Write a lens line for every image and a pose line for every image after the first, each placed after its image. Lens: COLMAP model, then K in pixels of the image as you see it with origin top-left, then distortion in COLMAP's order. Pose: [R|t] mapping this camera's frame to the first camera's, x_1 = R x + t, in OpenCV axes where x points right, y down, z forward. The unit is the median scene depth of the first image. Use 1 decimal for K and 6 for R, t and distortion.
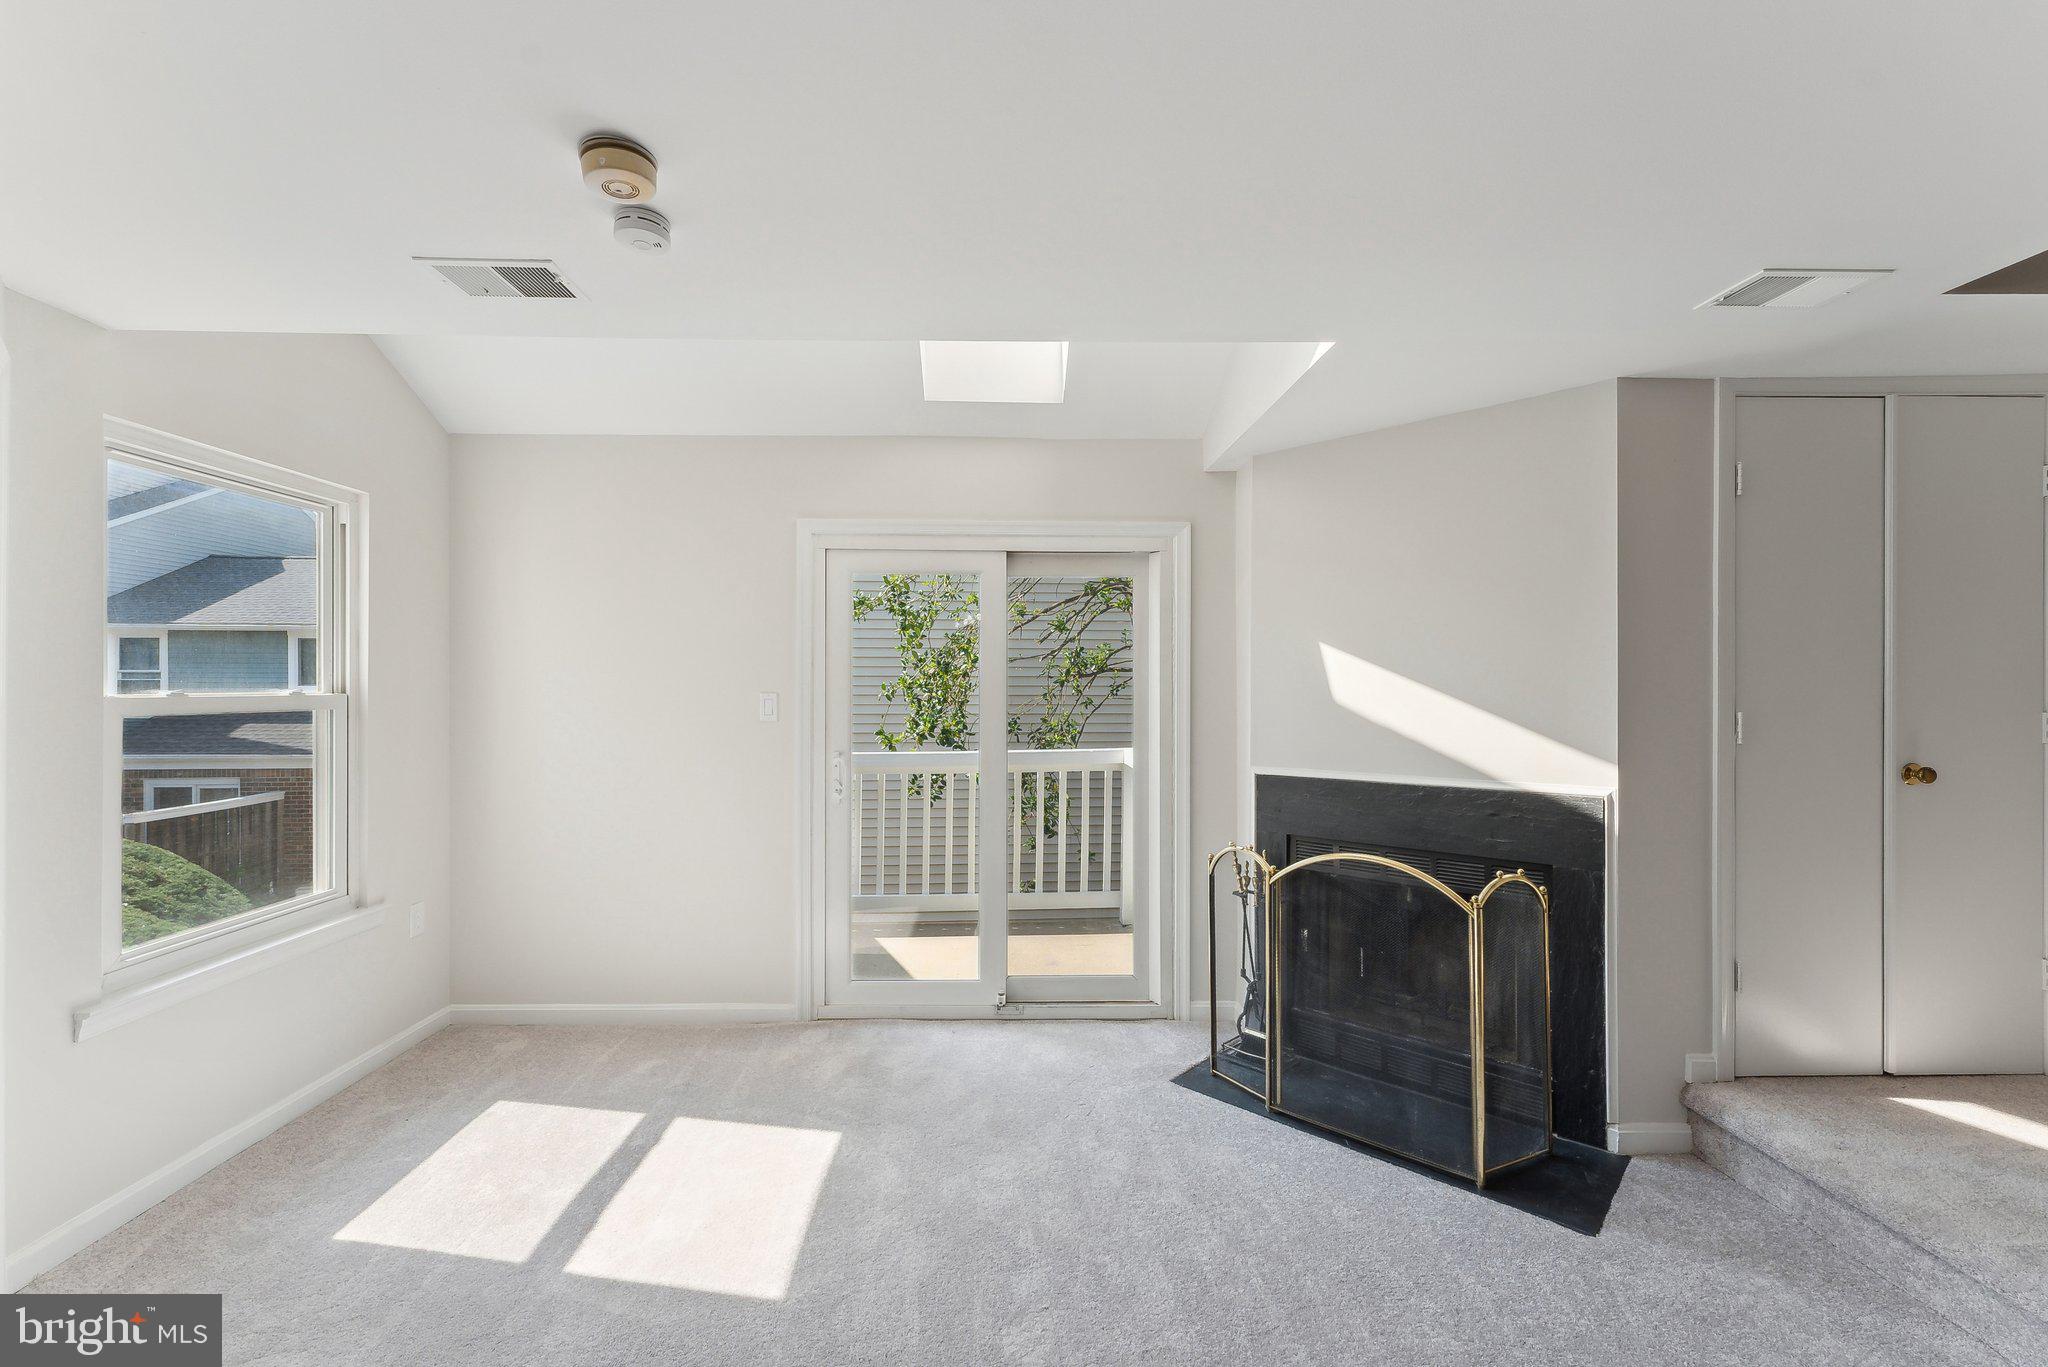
lens RADIAL K [[849.8, 0, 1014.5], [0, 849.8, 685.1], [0, 0, 1]] dist [0.002576, 0.000024]
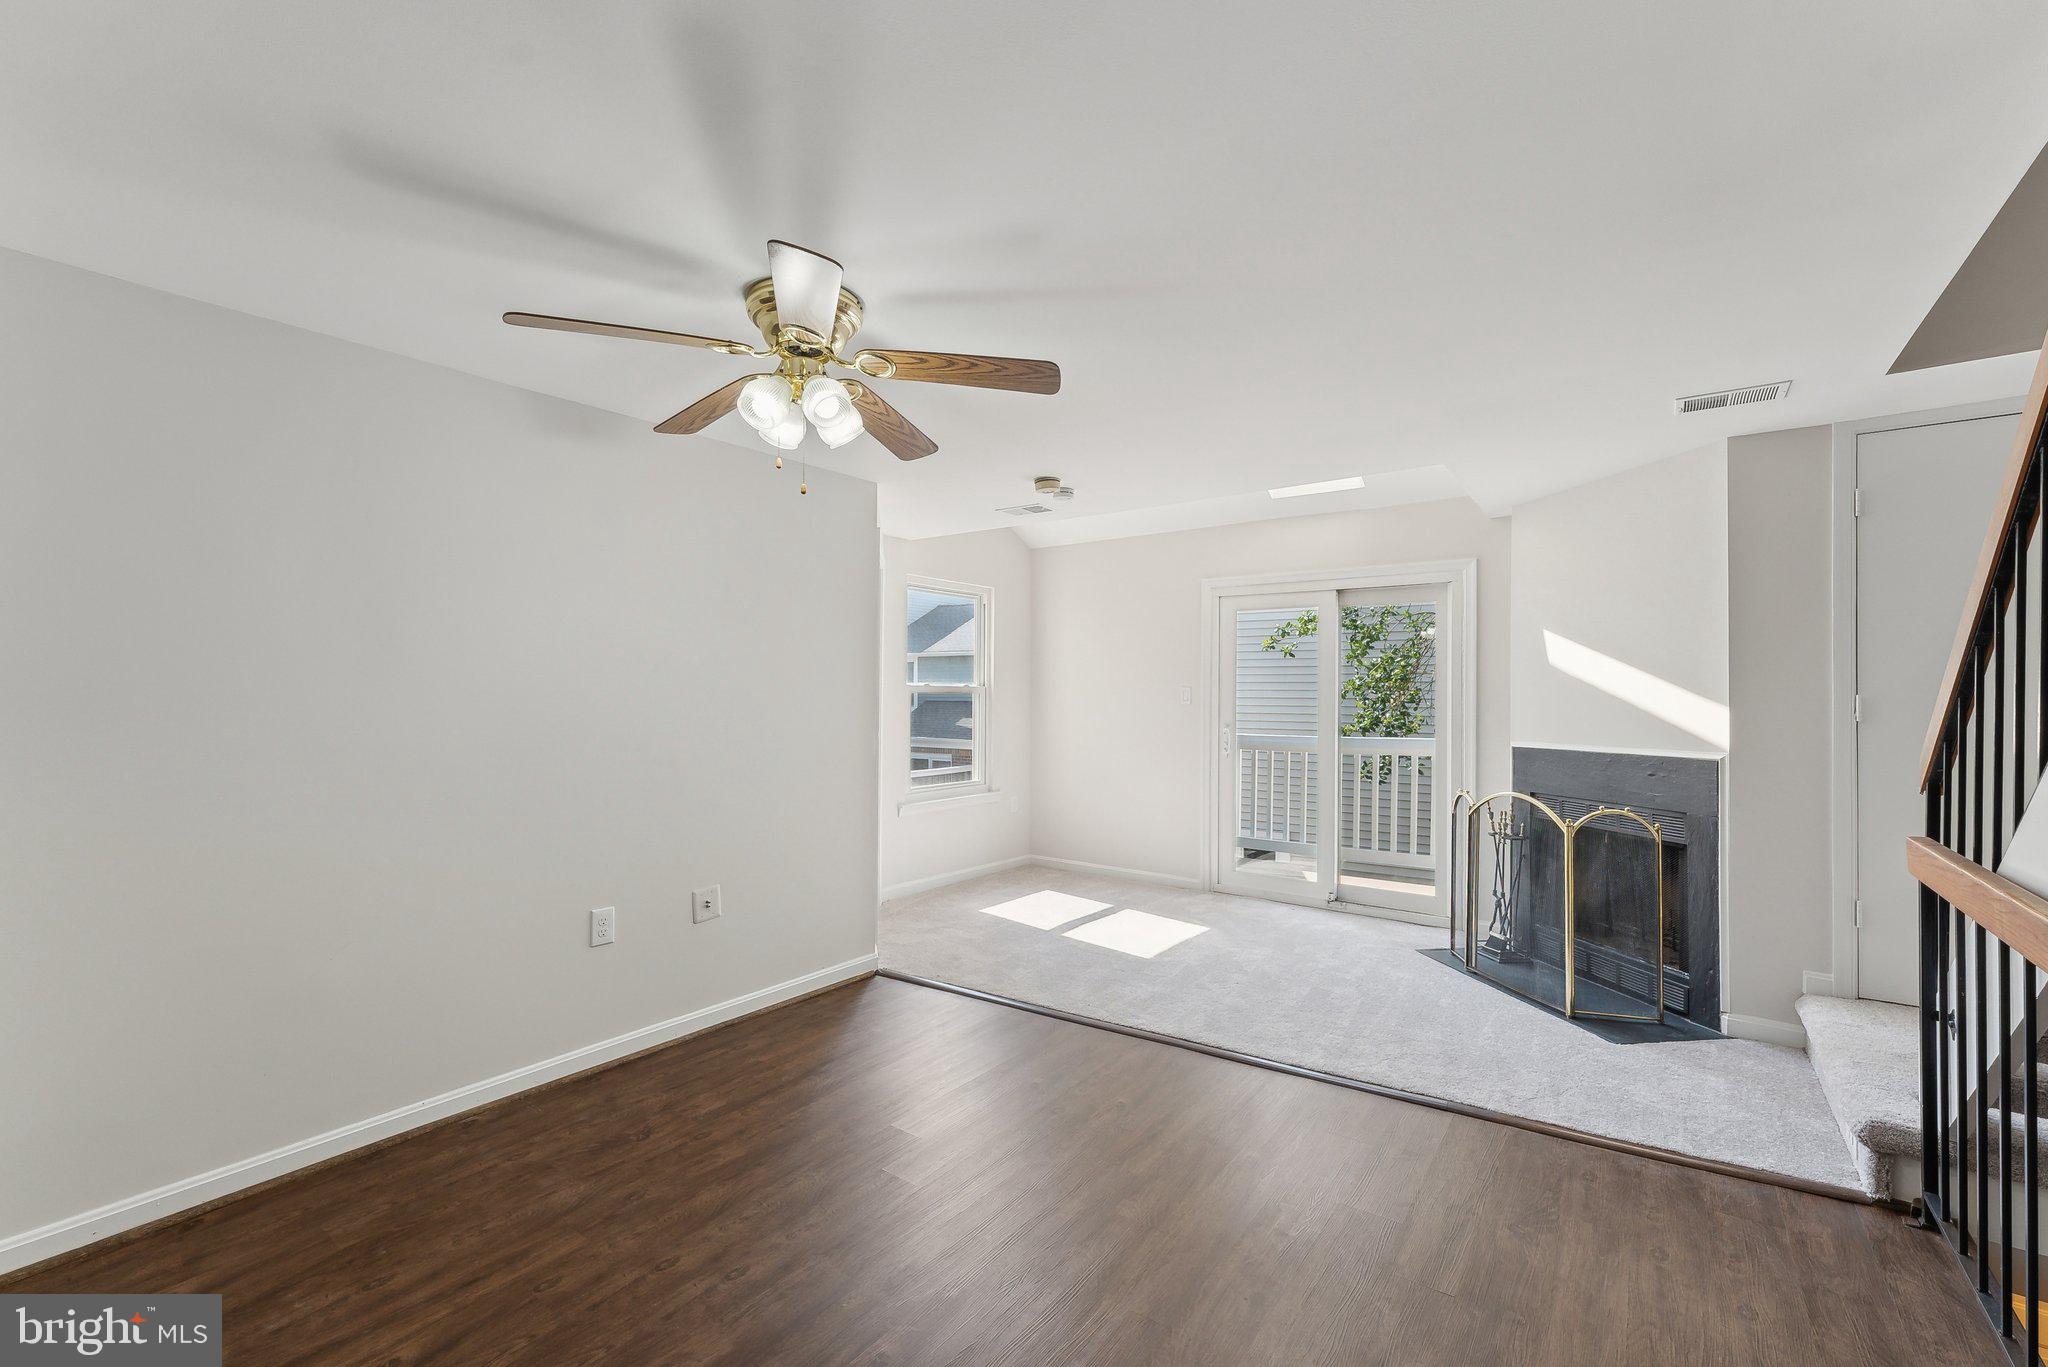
lens RADIAL K [[849.8, 0, 1024.3], [0, 849.8, 686.7], [0, 0, 1]] dist [0.002576, 0.000024]
pose [[0.792754, -0.002466, -0.609536, 0.489321], [-0.004252, 0.999945, -0.009575, 0.027629], [0.609526, 0.010182, 0.792700, -0.515279]]
